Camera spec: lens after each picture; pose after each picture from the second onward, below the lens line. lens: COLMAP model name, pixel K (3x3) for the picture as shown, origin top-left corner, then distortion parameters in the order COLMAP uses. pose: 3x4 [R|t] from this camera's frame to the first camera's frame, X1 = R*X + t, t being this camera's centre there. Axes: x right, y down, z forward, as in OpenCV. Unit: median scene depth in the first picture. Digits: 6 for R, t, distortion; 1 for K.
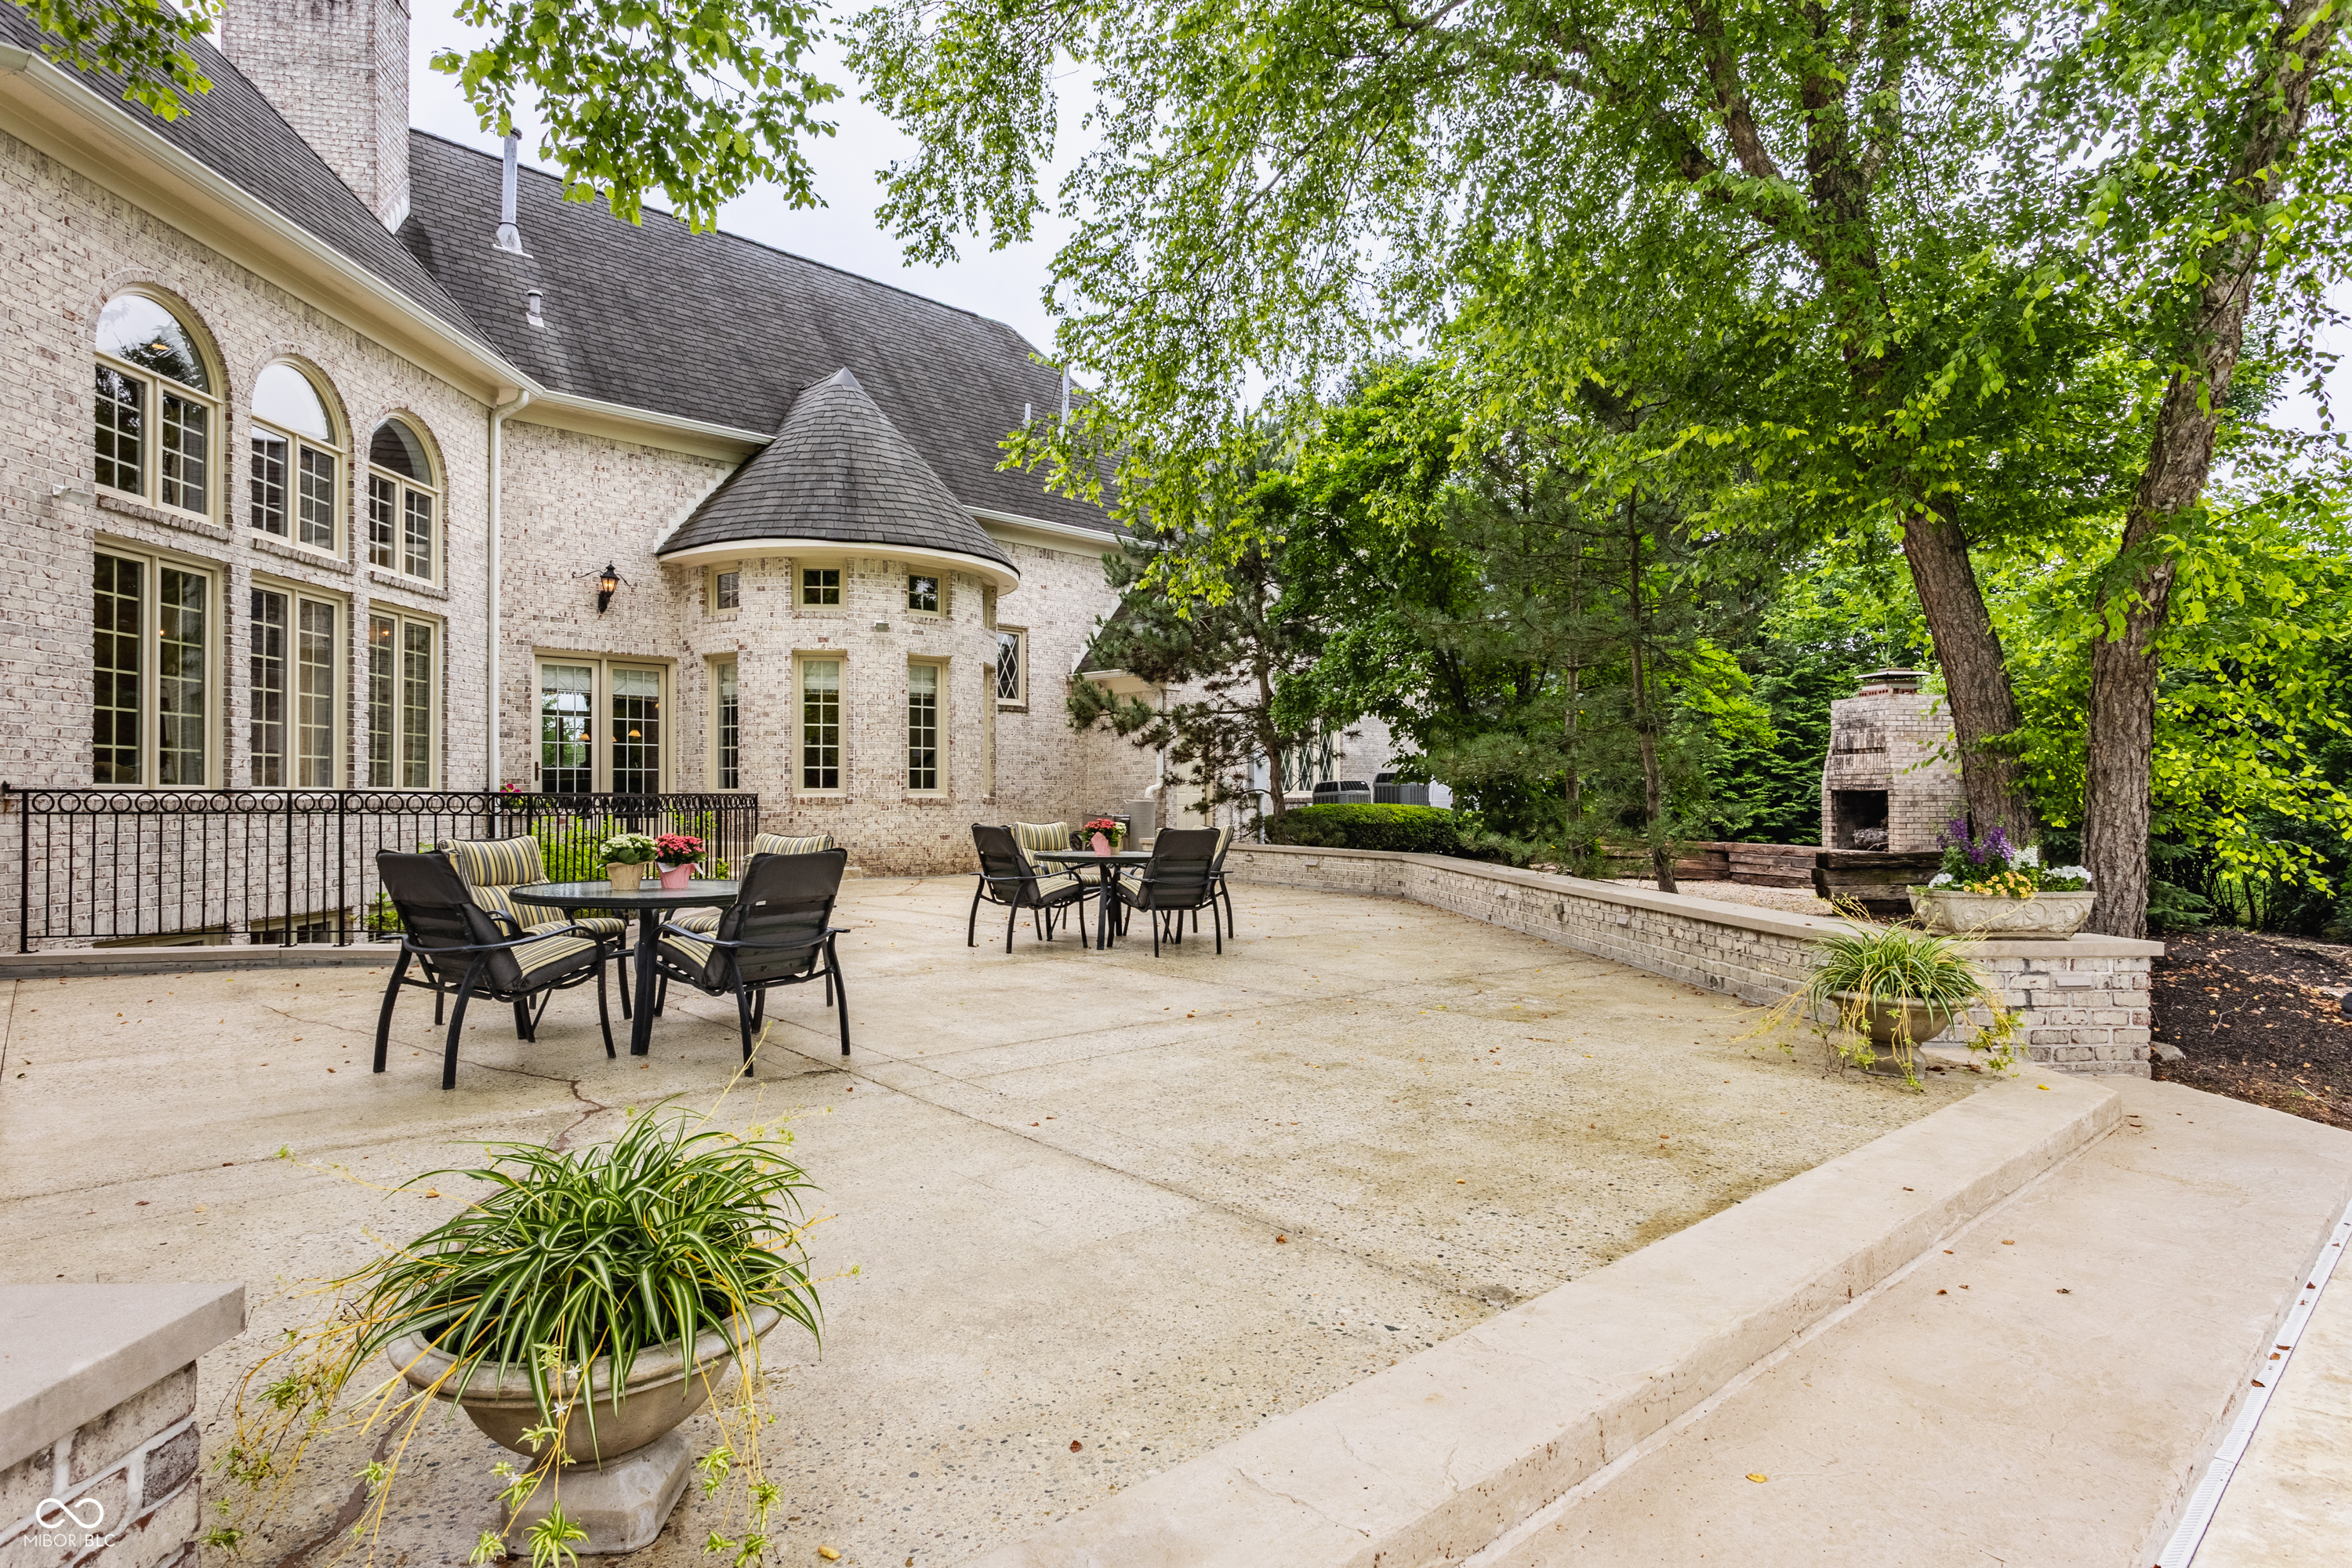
lens RADIAL K [[1278.6, 0, 1173.8], [0, 1278.6, 783.0], [0, 0, 1]] dist [-0.005369, -0.000279]
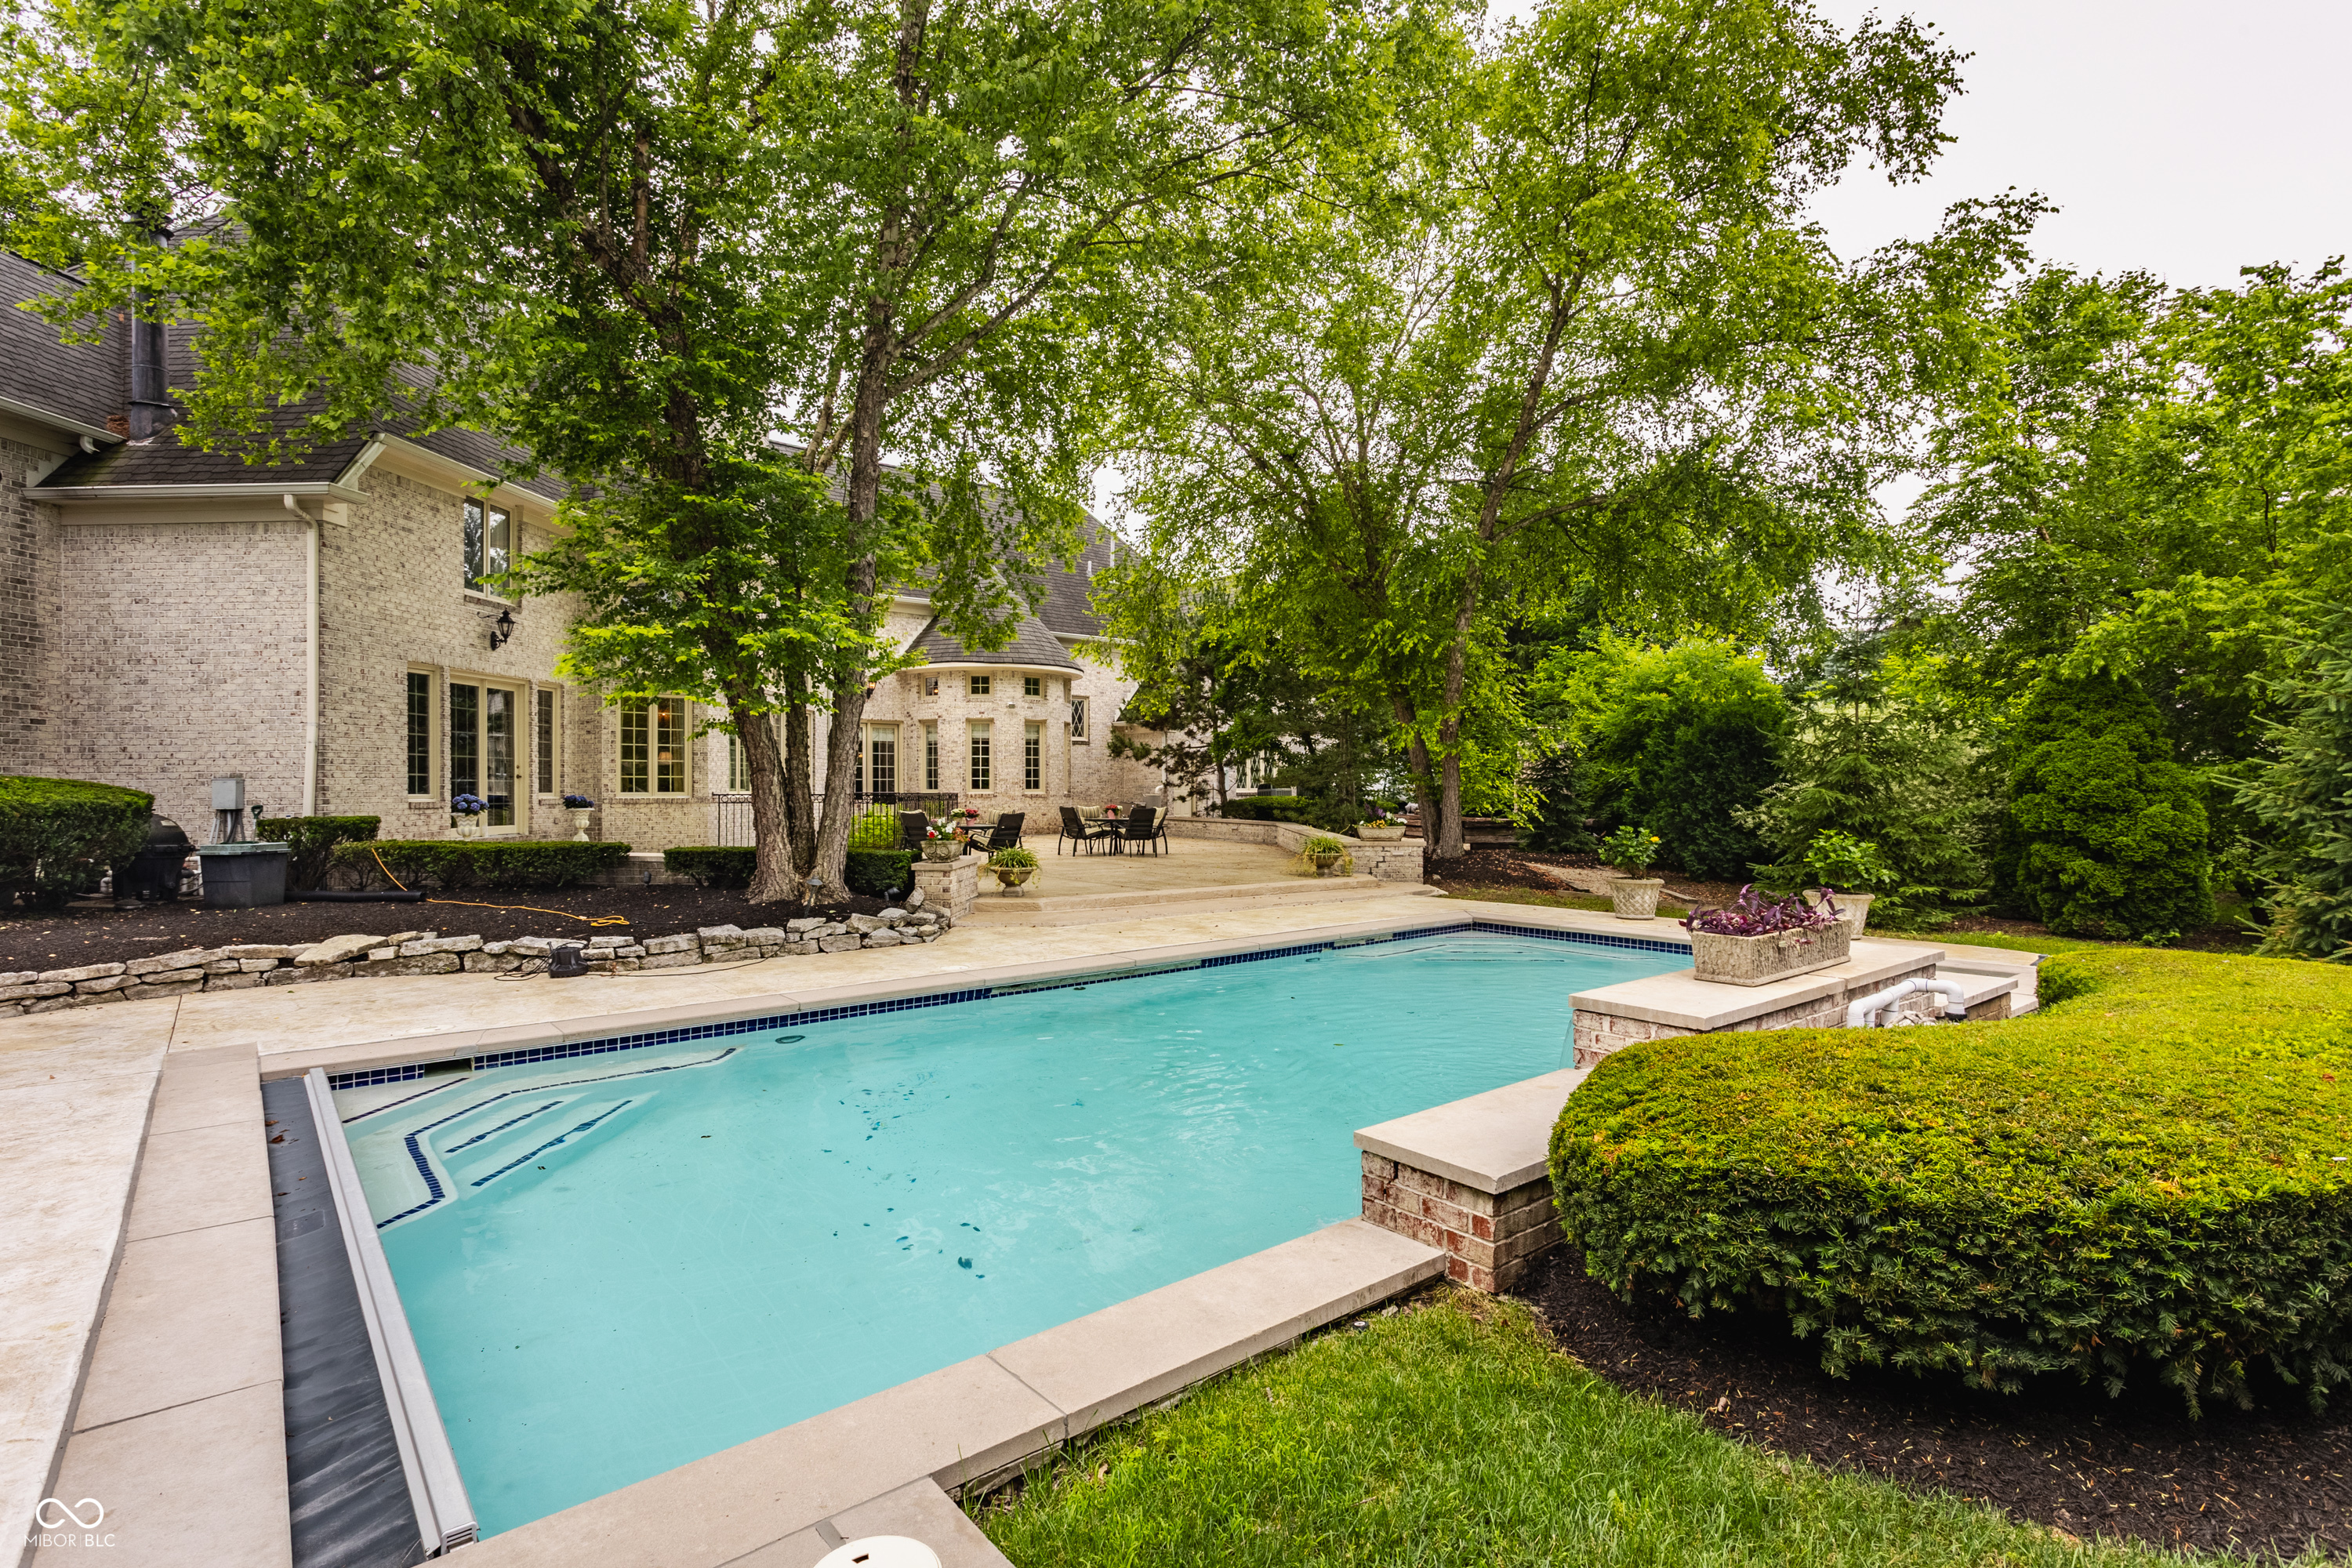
lens RADIAL K [[1147.4, 0, 1178.3], [0, 1147.4, 789.4], [0, 0, 1]] dist [-0.000475, 0.002535]
pose [[0.998772, -0.002533, -0.049482, 0.107280], [0.003181, 0.999910, 0.013009, -0.017432], [0.049445, -0.013150, 0.998690, -0.712252]]
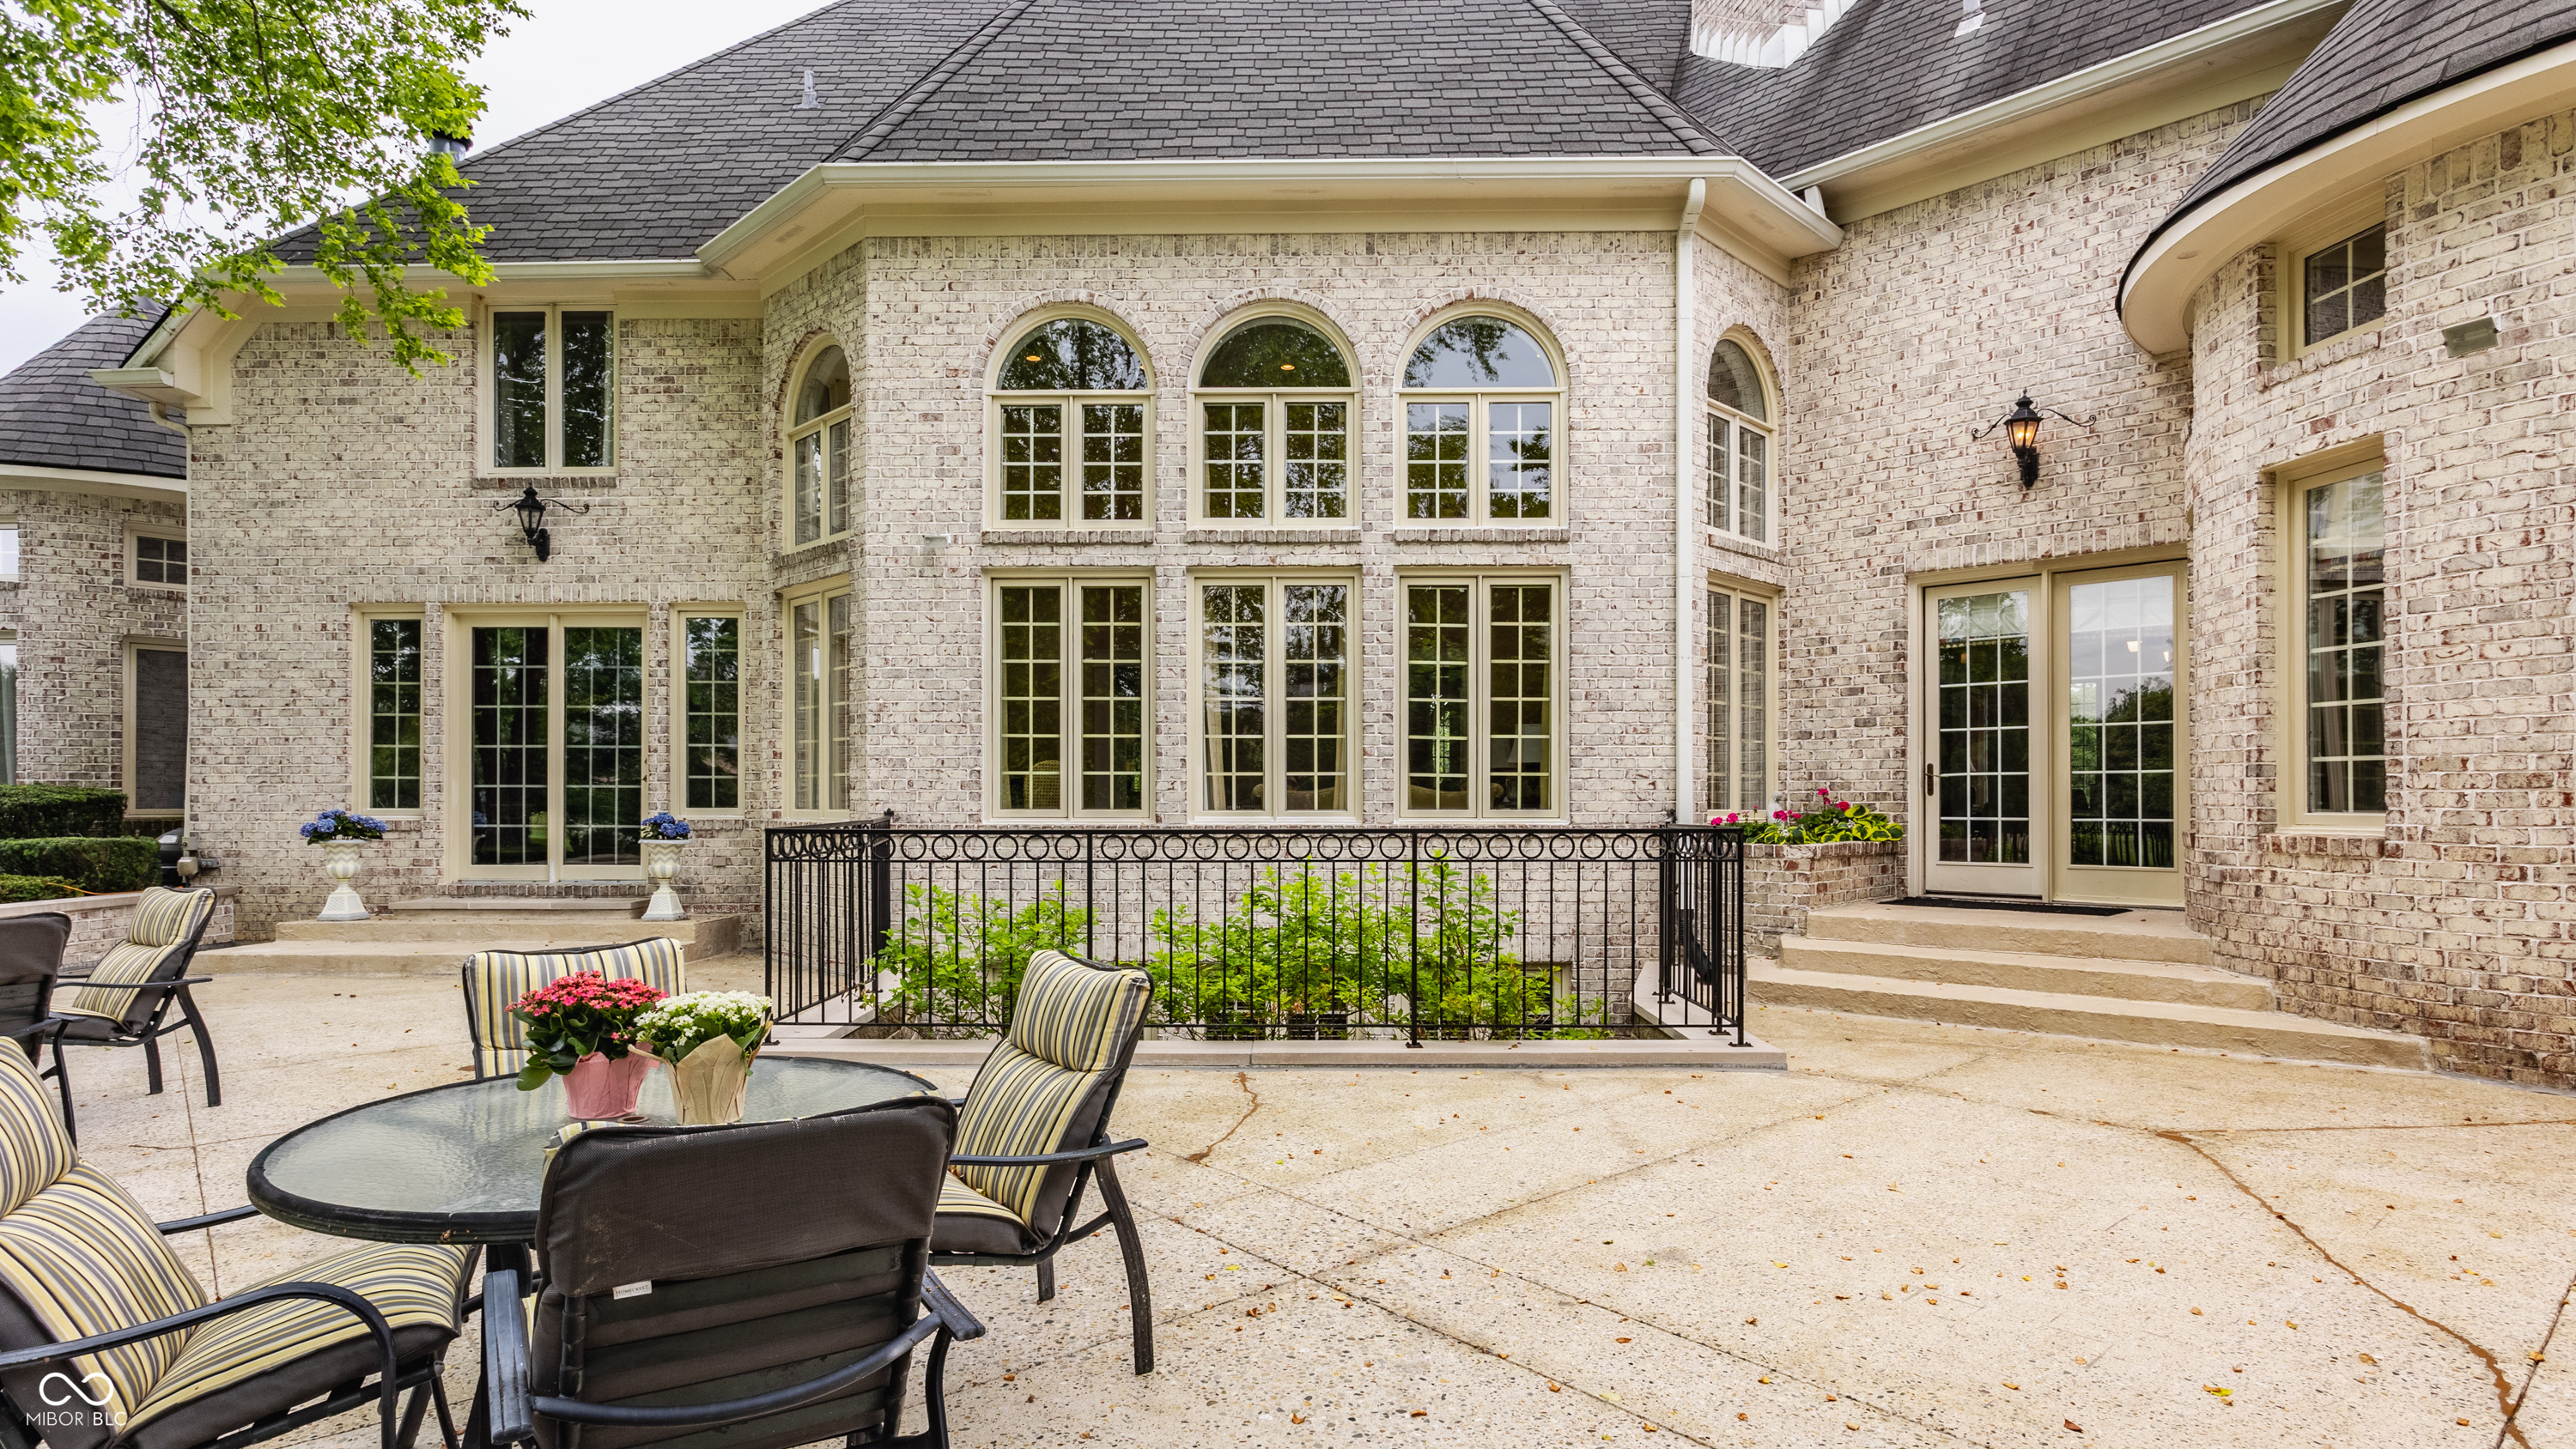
lens RADIAL K [[1343.5, 0, 1281.3], [0, 1343.5, 794.4], [0, 0, 1]] dist [0.001293, 0.000797]
pose [[-0.026001, -0.004300, -0.999653, 0.132980], [0.009495, 0.999945, -0.004549, -0.002729], [0.999617, -0.009610, -0.025958, 0.688362]]
